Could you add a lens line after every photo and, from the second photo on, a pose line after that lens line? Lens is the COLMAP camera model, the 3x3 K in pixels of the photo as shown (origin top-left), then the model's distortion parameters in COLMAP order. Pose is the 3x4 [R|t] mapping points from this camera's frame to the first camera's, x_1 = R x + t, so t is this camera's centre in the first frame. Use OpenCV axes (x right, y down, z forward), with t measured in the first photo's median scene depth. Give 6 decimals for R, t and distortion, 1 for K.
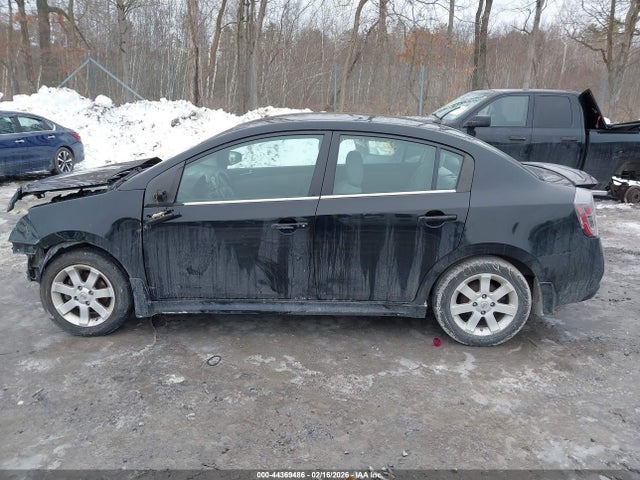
lens RADIAL K [[511.5, 0, 321.3], [0, 511.5, 240.5], [0, 0, 1]] dist [0.021191, -0.015416]
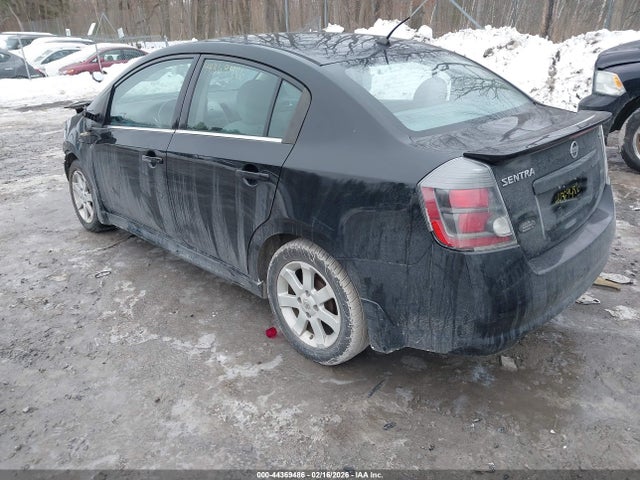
lens RADIAL K [[511.5, 0, 322.0], [0, 511.5, 238.9], [0, 0, 1]] dist [0.021191, -0.015416]
pose [[0.722598, 0.224636, -0.653752, 0.781301], [-0.145931, 0.973985, 0.173373, -0.092221], [0.675690, -0.029876, 0.736580, 0.489017]]
